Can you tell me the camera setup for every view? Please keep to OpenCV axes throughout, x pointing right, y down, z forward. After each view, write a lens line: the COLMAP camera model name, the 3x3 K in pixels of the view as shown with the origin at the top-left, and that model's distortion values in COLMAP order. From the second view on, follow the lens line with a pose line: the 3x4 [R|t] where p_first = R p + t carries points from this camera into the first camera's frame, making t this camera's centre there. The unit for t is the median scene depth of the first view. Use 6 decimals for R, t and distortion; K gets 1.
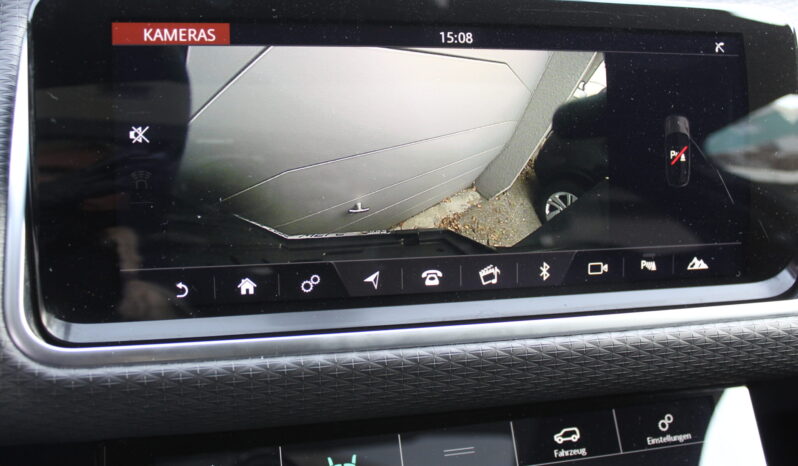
lens RADIAL K [[812.9, 0, 396.1], [0, 812.9, 234.0], [0, 0, 1]] dist [-0.092713, 0.000000]
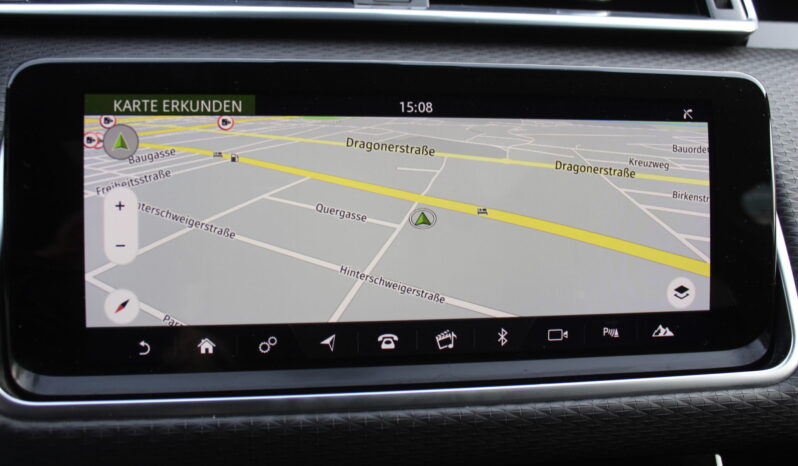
lens RADIAL K [[776.7, 0, 379.9], [0, 776.7, 233.4], [0, 0, 1]] dist [-0.086969, 0.000000]
pose [[0.996483, 0.008065, -0.083405, 0.113495], [-0.014585, 0.996858, -0.077858, -0.004945], [0.082515, 0.078801, 0.993470, 0.027884]]
